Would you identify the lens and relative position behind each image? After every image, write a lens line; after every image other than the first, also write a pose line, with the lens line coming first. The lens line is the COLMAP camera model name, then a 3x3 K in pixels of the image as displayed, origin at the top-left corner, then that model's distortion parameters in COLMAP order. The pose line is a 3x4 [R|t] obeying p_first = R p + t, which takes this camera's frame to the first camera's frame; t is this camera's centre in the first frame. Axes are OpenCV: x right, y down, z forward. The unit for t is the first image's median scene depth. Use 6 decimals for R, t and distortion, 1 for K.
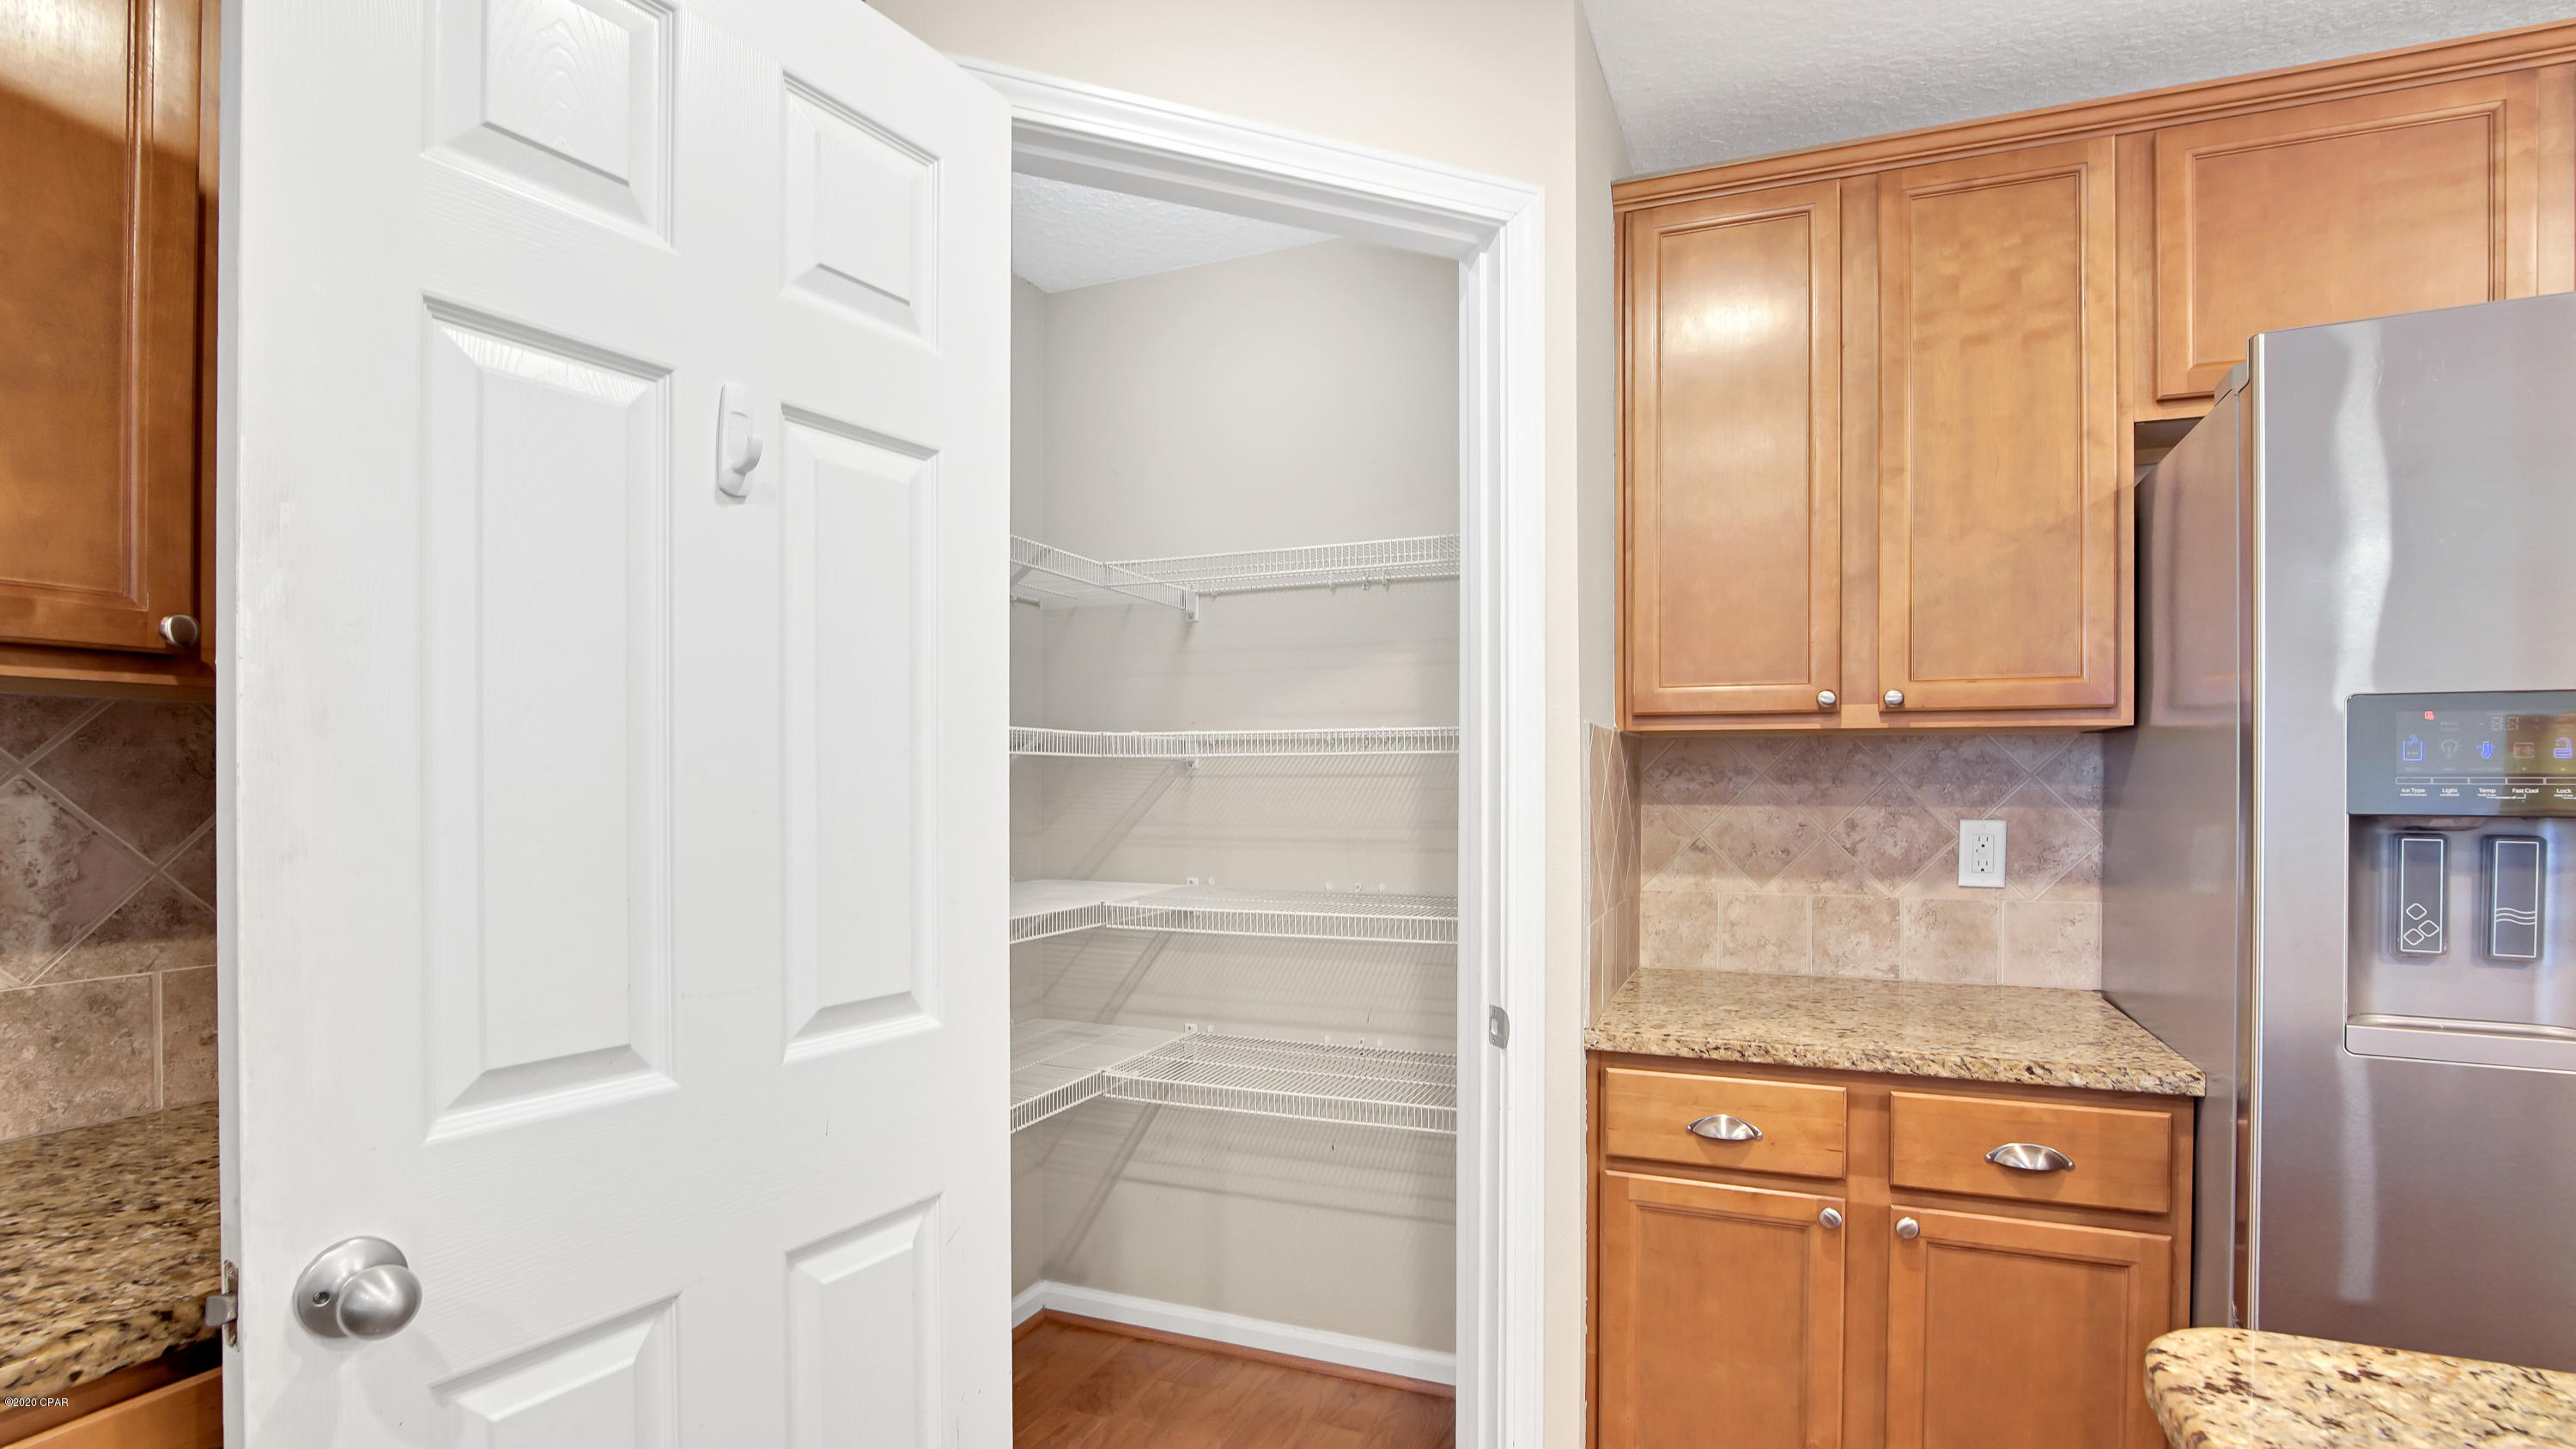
lens RADIAL K [[1221.4, 0, 1286.1], [0, 1221.4, 781.3], [0, 0, 1]] dist [-0.029599, 0.006448]
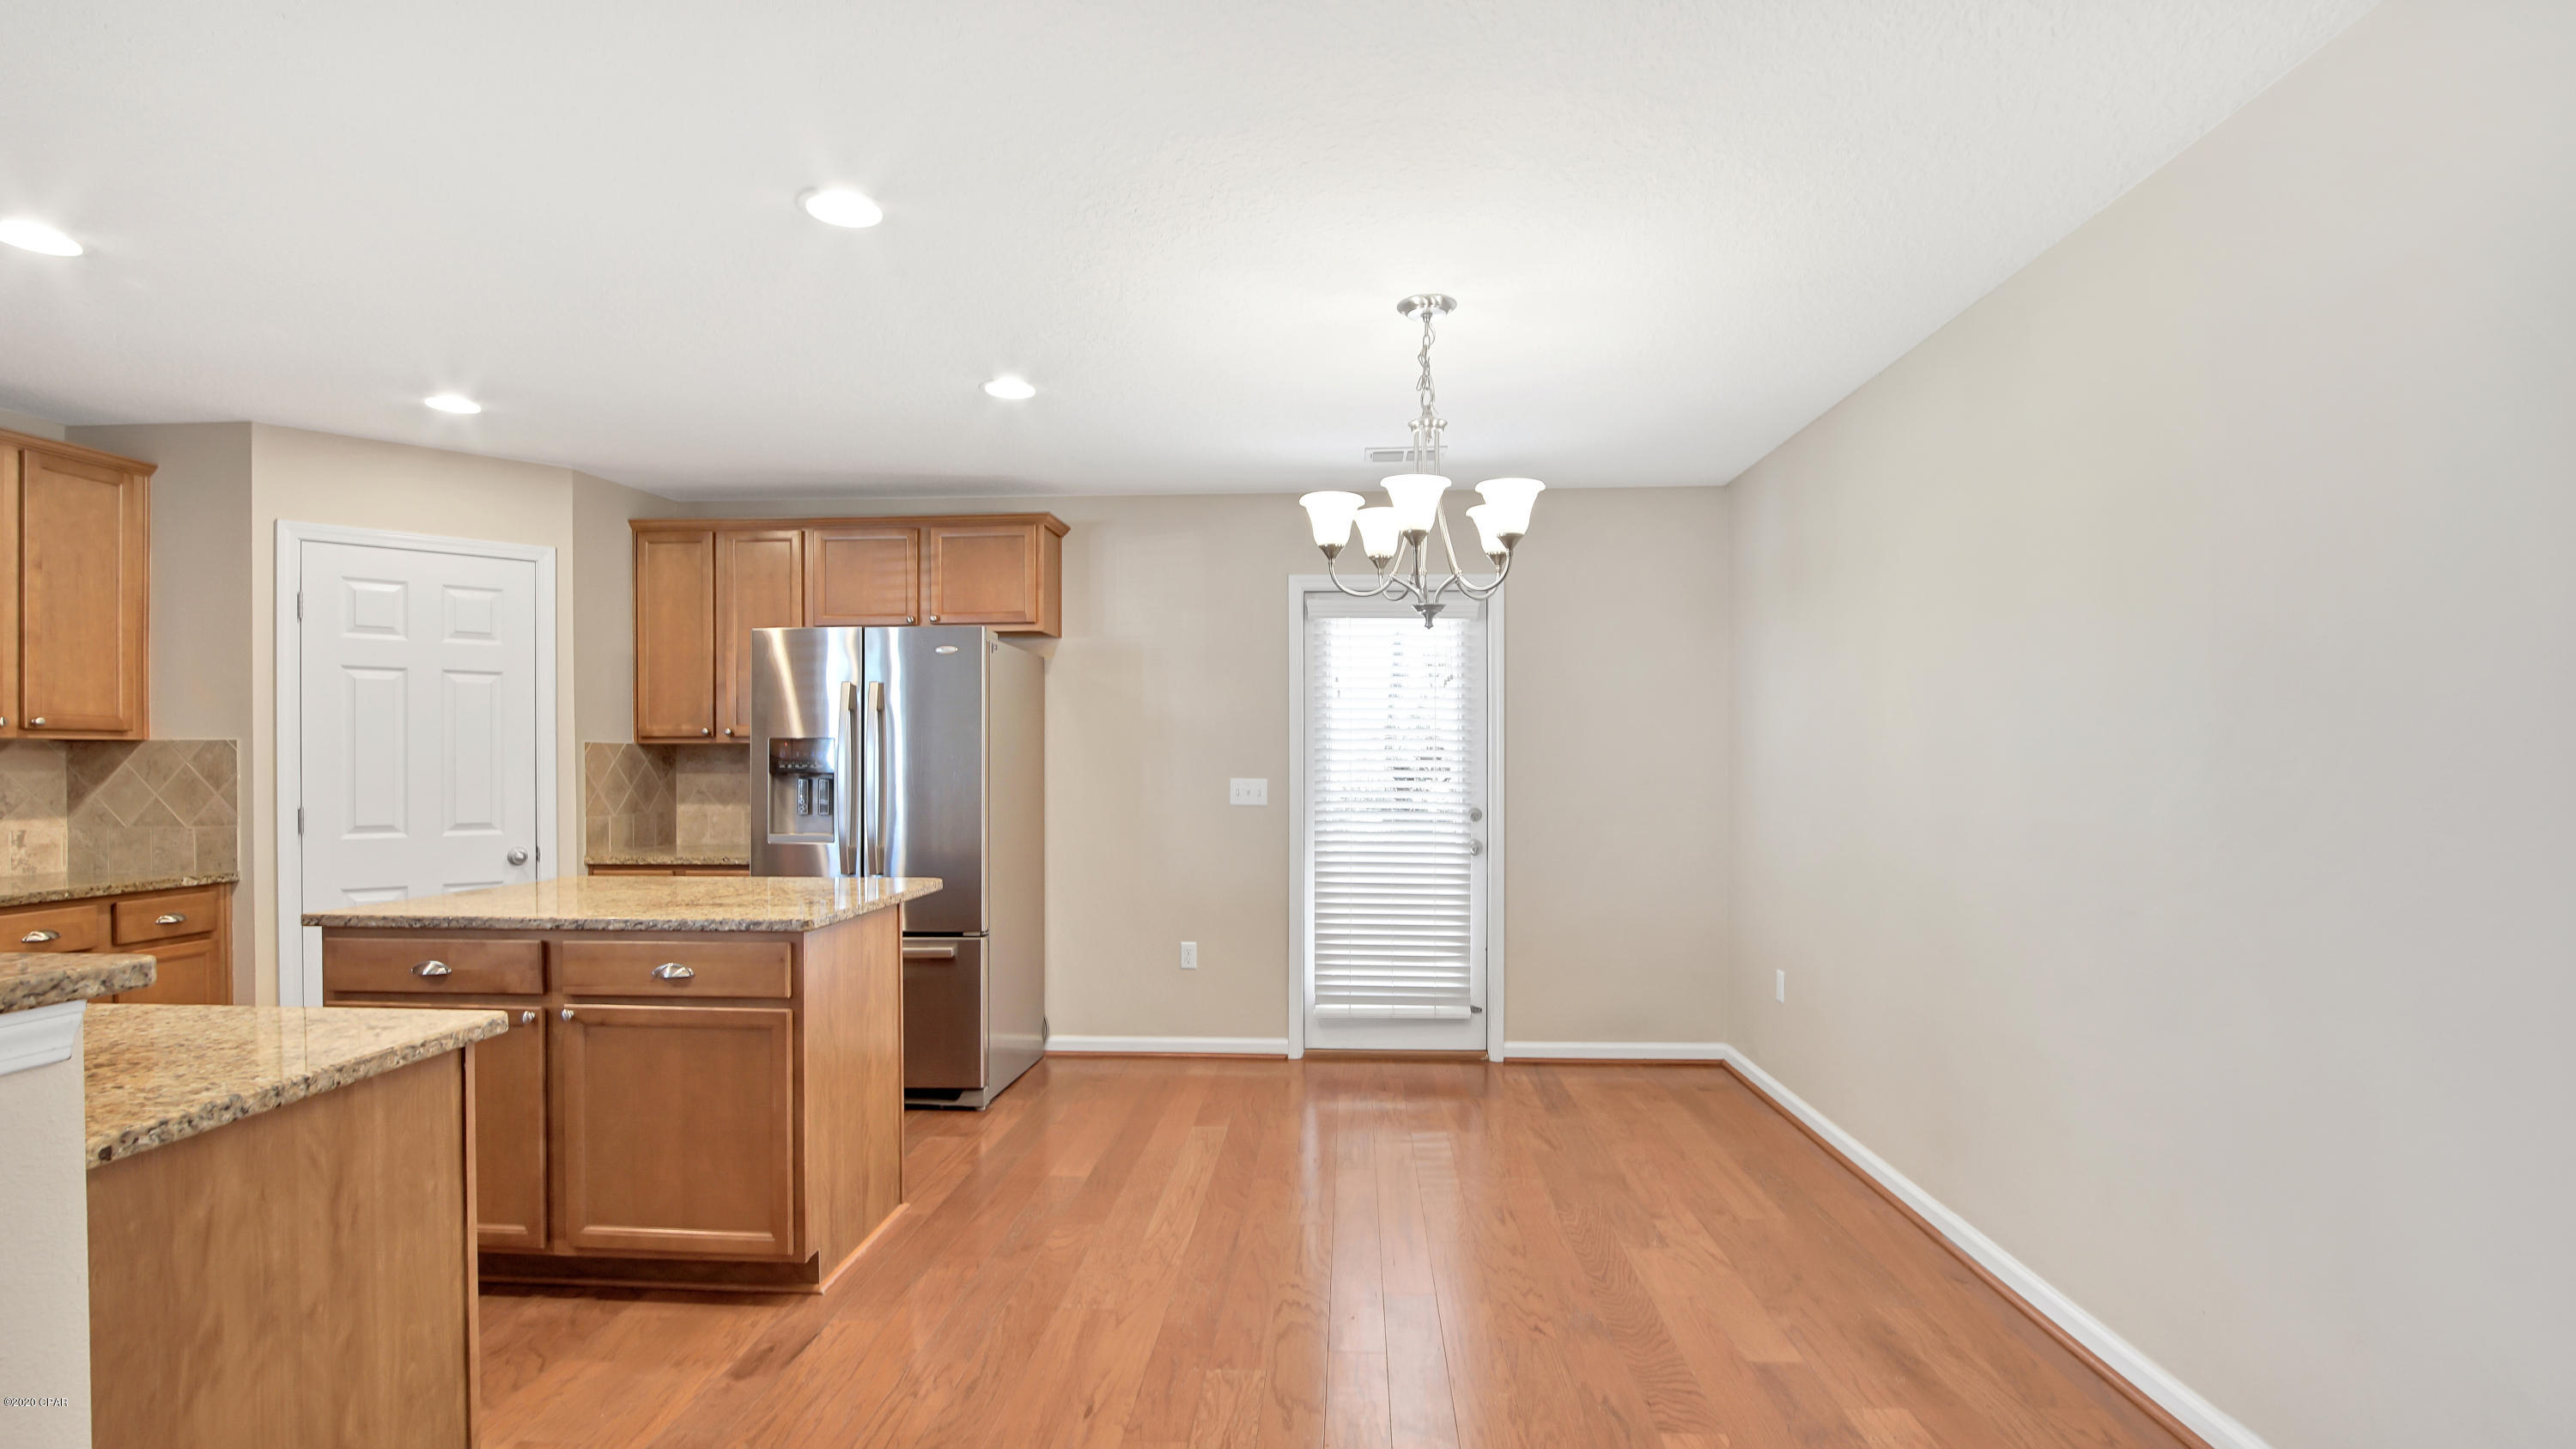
lens RADIAL K [[1221.4, 0, 1306.9], [0, 1221.4, 771.9], [0, 0, 1]] dist [-0.029599, 0.006448]
pose [[0.943356, -0.006342, 0.331721, 0.690046], [0.003481, 0.999951, 0.009218, -0.001428], [-0.331764, -0.007541, 0.943332, -1.625354]]
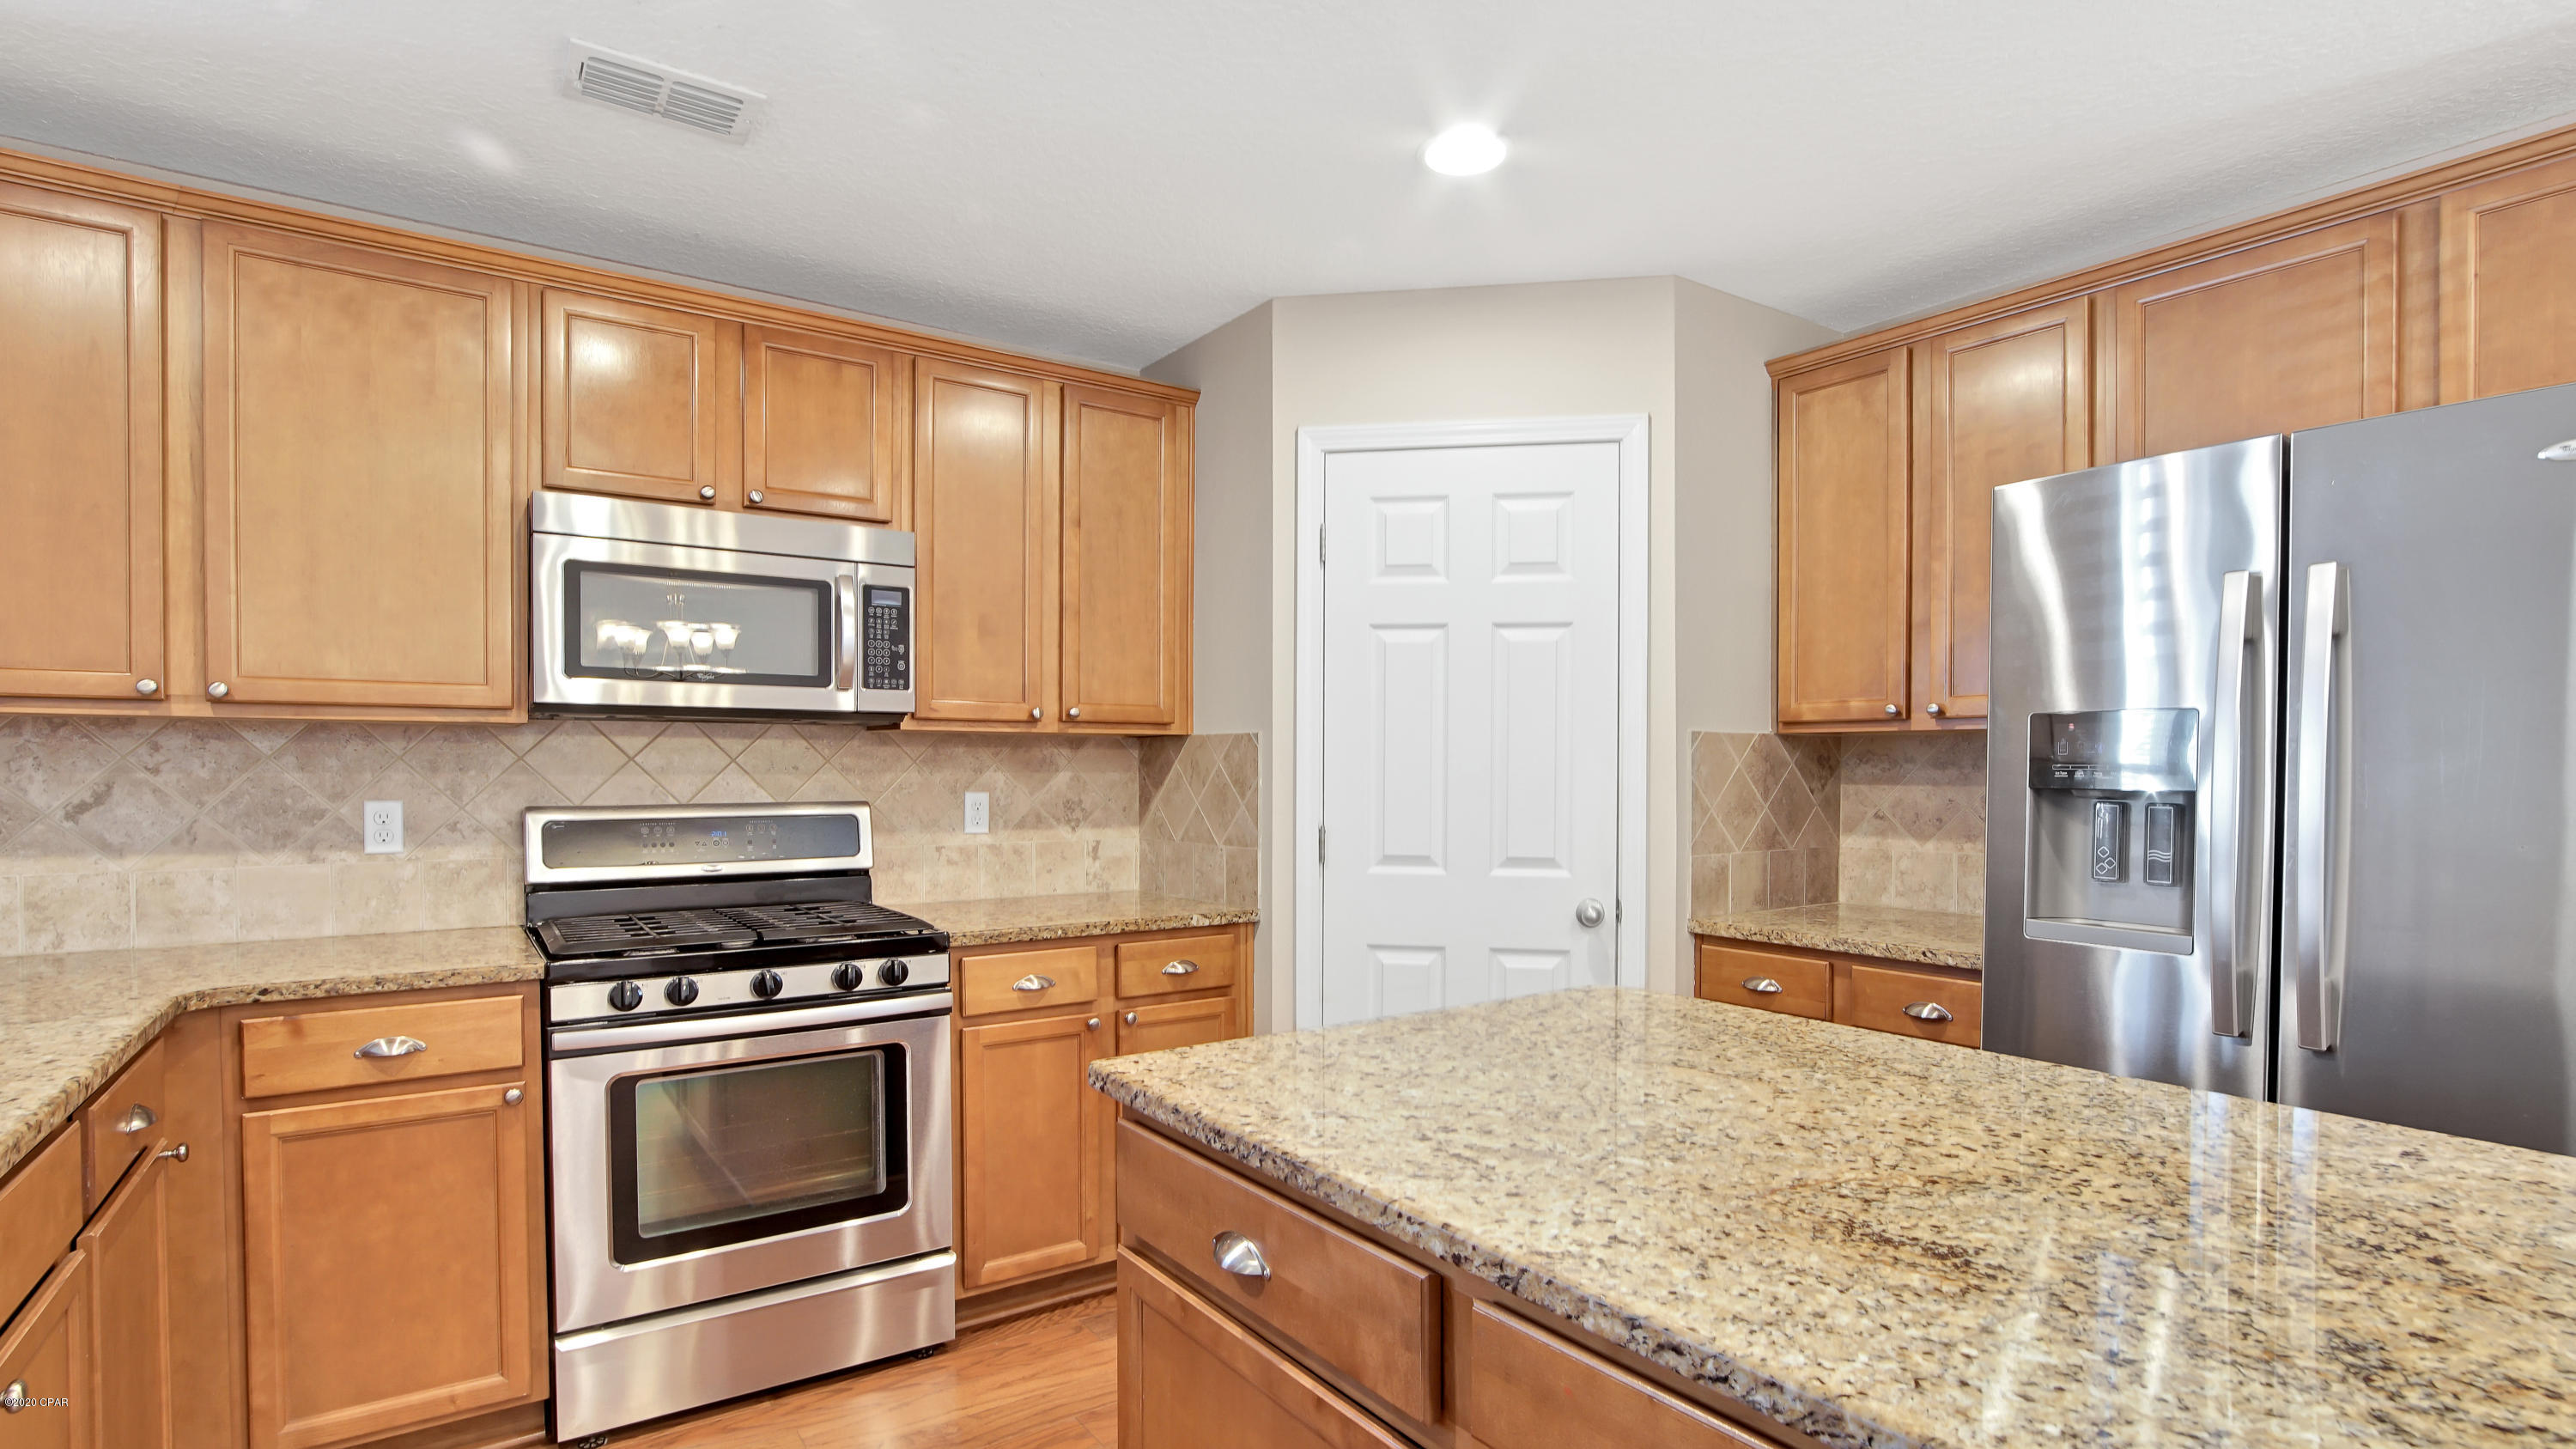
lens RADIAL K [[1221.4, 0, 1291.9], [0, 1221.4, 784.6], [0, 0, 1]] dist [-0.029599, 0.006448]
pose [[0.841214, 0.008451, -0.540637, 0.541222], [-0.001096, 0.999902, 0.013924, 0.000675], [0.540702, -0.011121, 0.841141, -0.521013]]
